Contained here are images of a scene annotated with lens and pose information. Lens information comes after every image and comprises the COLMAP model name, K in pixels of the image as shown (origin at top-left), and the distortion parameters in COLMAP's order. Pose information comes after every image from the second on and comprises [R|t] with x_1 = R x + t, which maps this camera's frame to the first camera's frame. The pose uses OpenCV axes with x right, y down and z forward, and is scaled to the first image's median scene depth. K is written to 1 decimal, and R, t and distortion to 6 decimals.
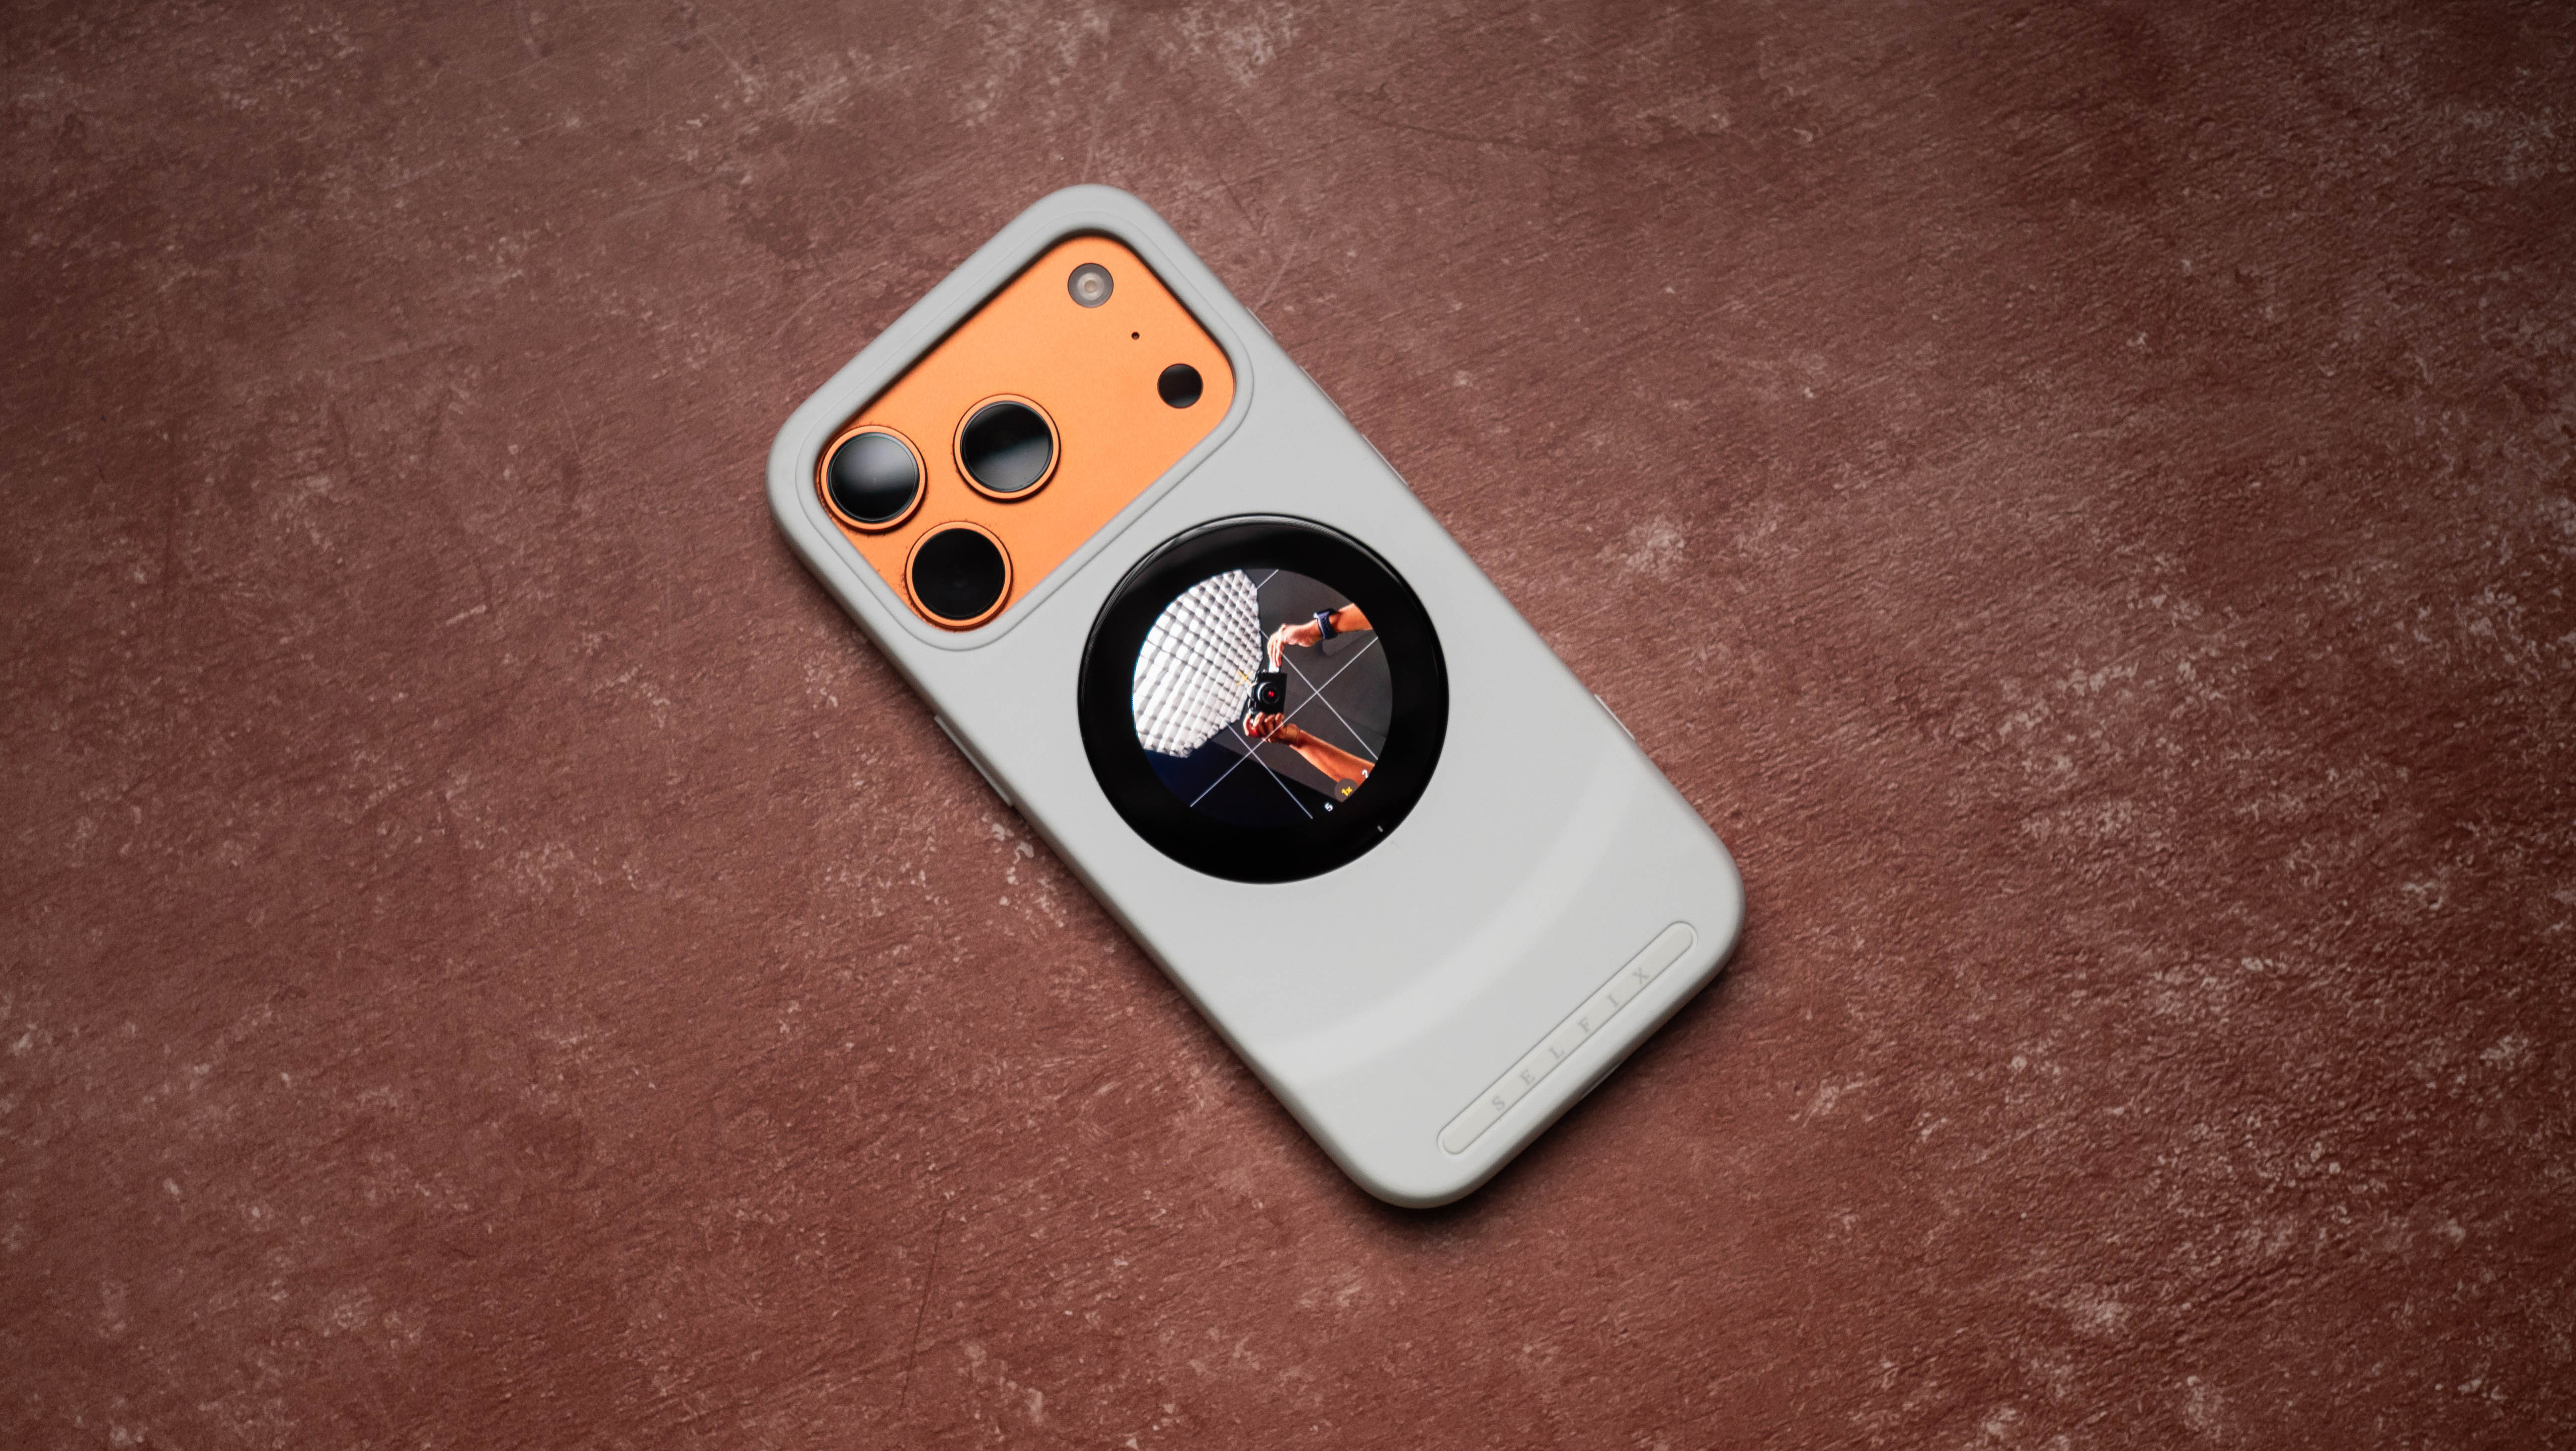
lens RADIAL K [[3781.4, 0, 1292.8], [0, 3781.4, 725.4], [0, 0, 1]] dist [-0.126013, 0.000000]
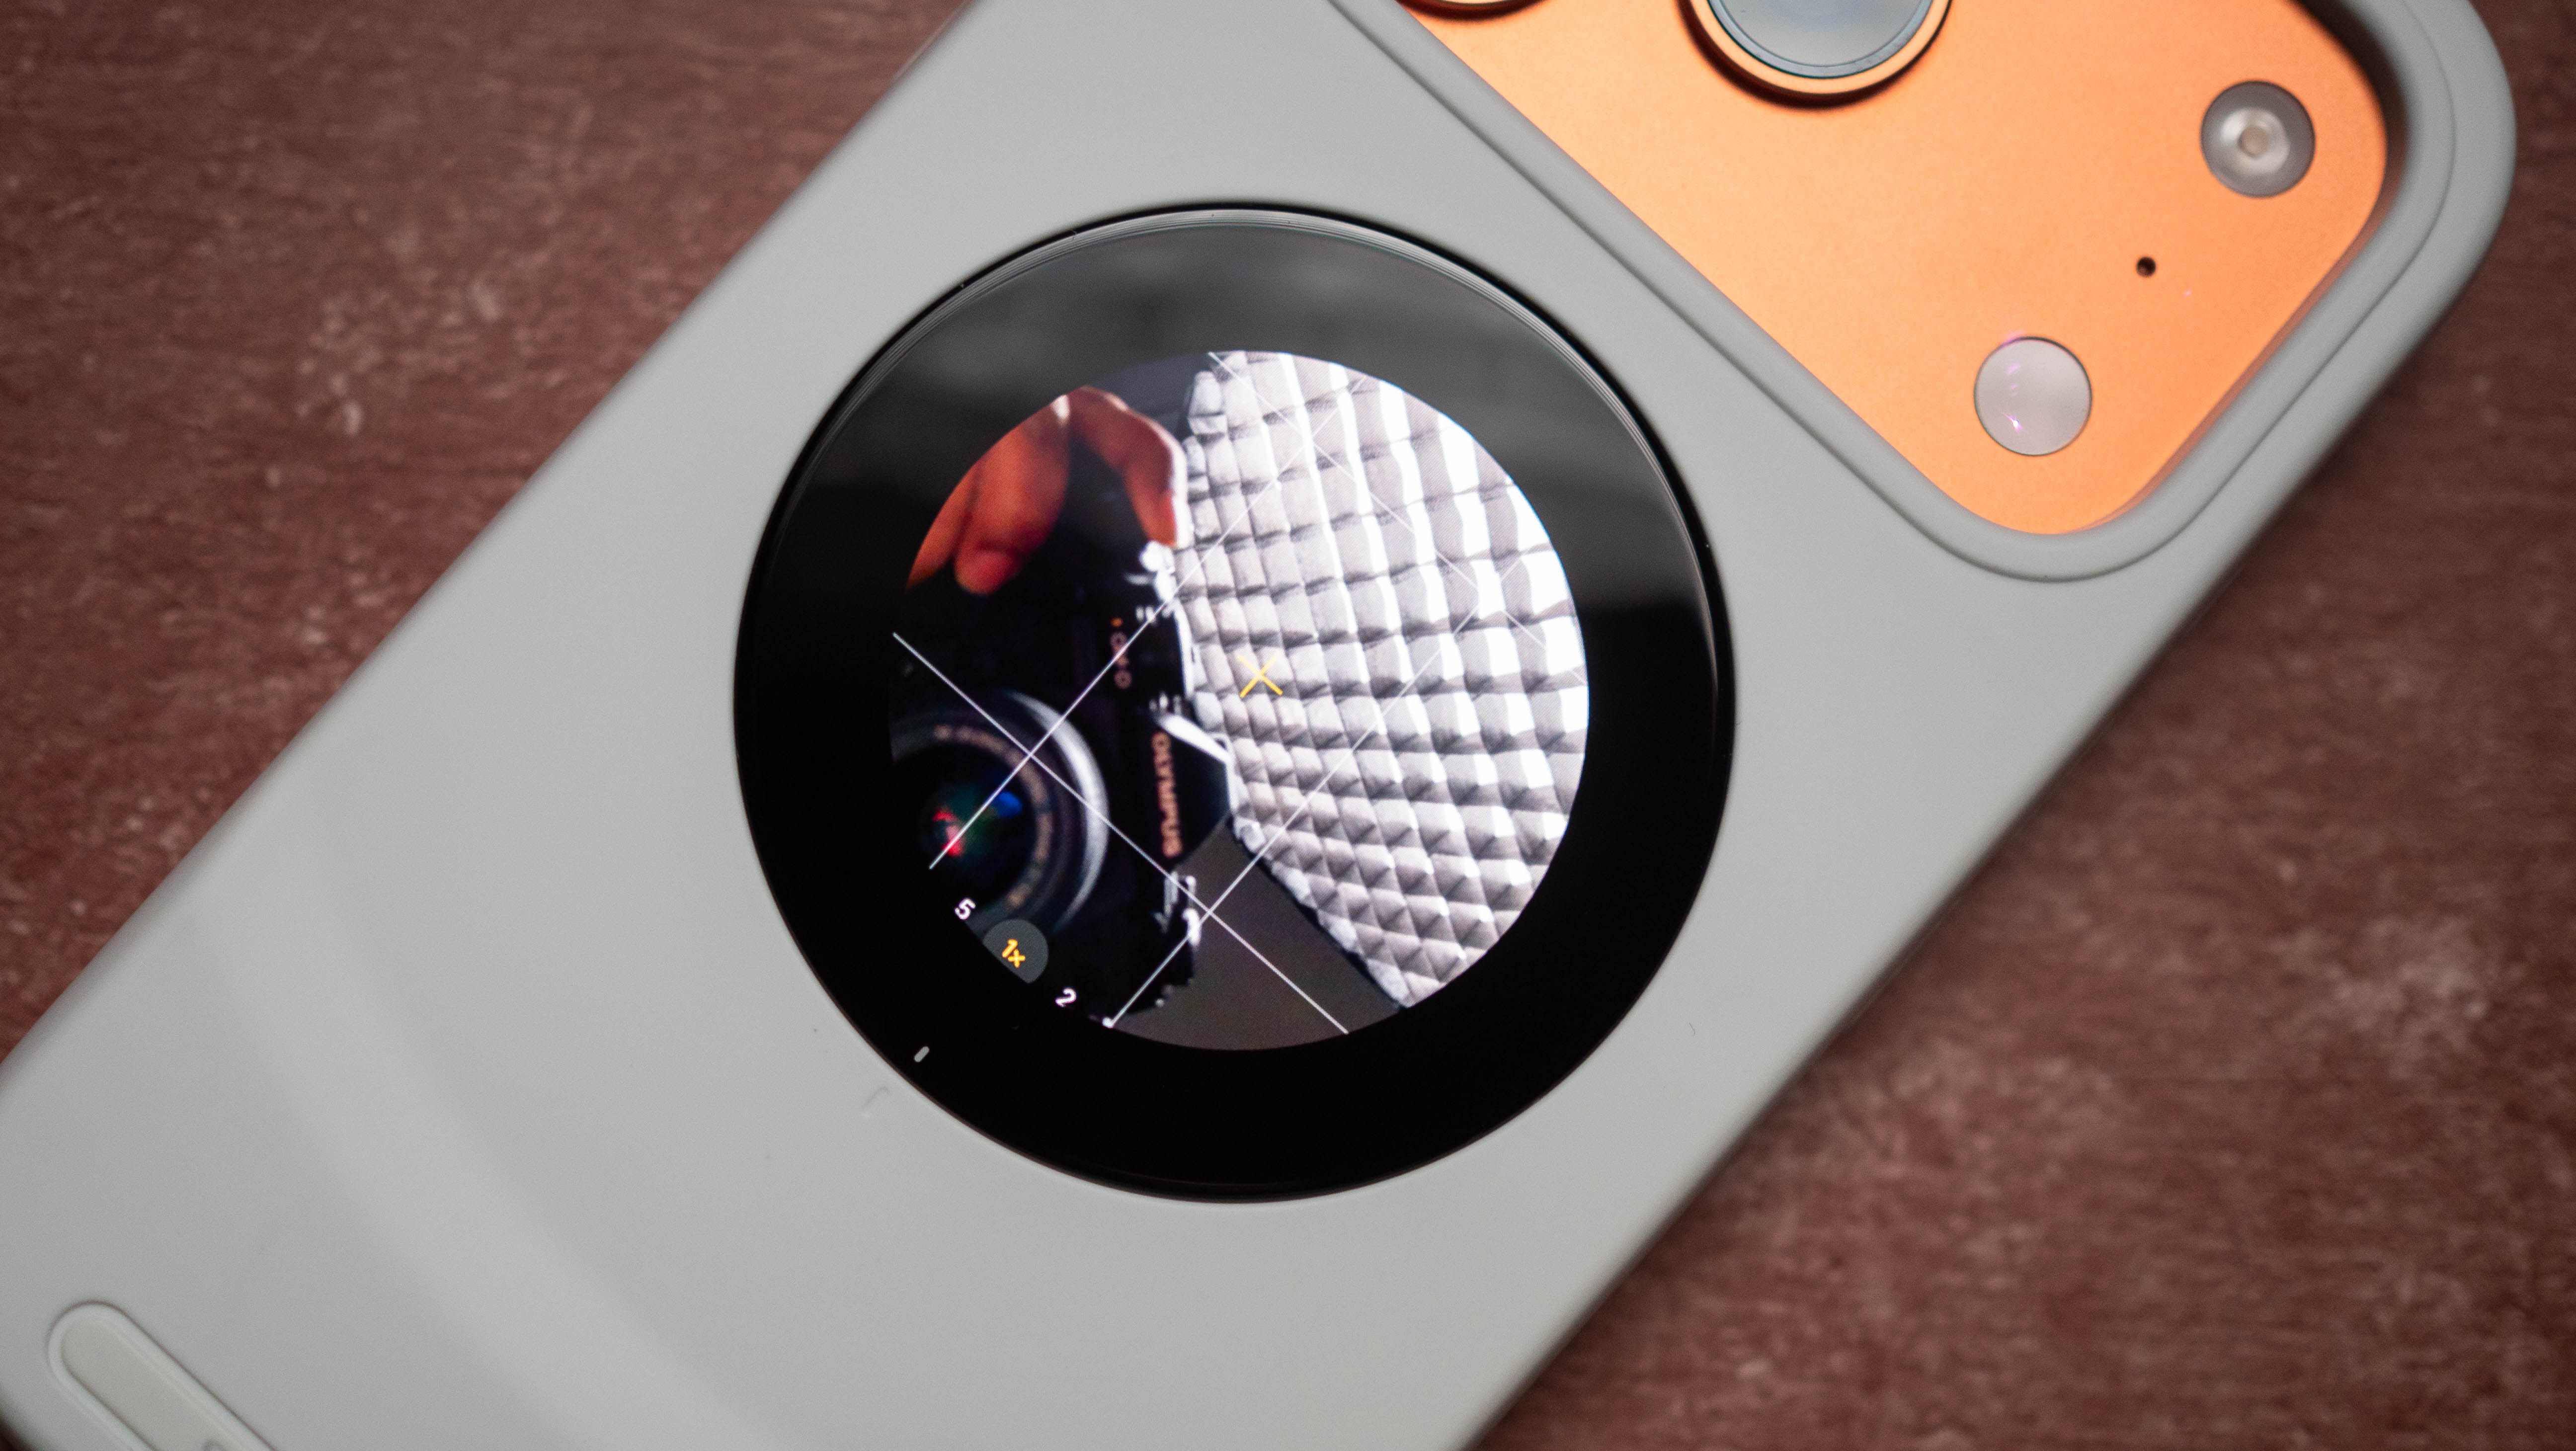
lens RADIAL K [[3781.4, 0, 1294.0], [0, 3781.4, 744.9], [0, 0, 1]] dist [-0.126013, 0.000000]
pose [[0.898470, 0.438962, -0.008056, -0.016976], [-0.439030, 0.898397, -0.011622, -0.014203], [0.002136, 0.013979, 0.999900, 0.614097]]
